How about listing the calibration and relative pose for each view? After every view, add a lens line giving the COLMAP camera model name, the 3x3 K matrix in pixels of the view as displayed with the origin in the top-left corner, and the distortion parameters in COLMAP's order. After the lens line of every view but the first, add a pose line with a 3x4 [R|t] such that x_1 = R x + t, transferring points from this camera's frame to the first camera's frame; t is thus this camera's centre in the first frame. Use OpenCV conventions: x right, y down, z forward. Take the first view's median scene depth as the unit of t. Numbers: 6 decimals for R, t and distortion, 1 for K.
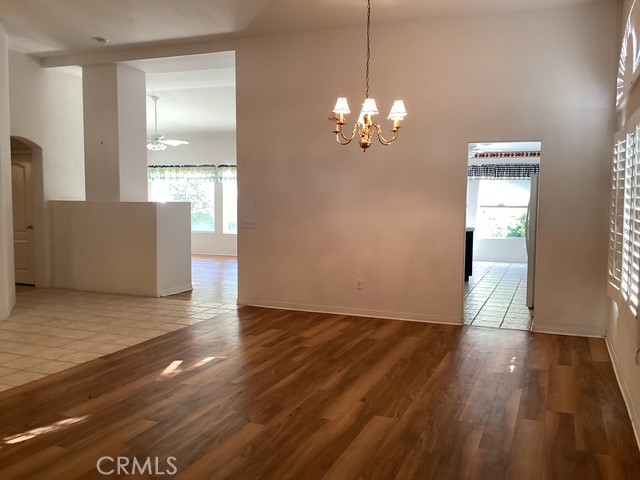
lens RADIAL K [[573.9, 0, 320.9], [0, 573.9, 237.6], [0, 0, 1]] dist [0.078191, -0.145528]
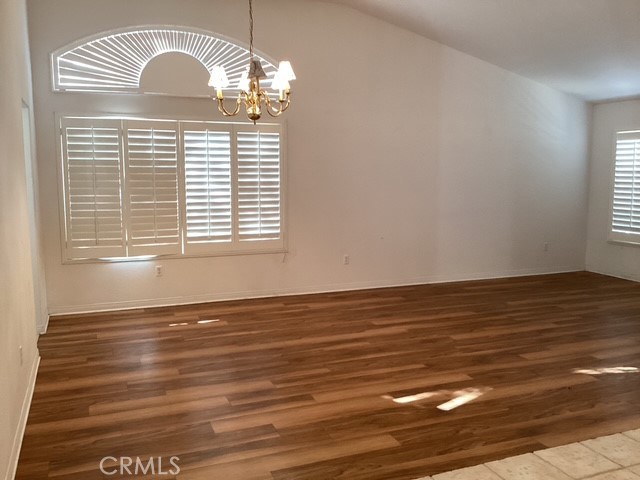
lens RADIAL K [[573.9, 0, 320.9], [0, 573.9, 237.6], [0, 0, 1]] dist [0.078191, -0.145528]
pose [[-0.688358, -0.087716, 0.720048, -0.691219], [0.052572, 0.984018, 0.170131, -0.136758], [-0.723464, 0.154965, -0.672745, 1.679187]]
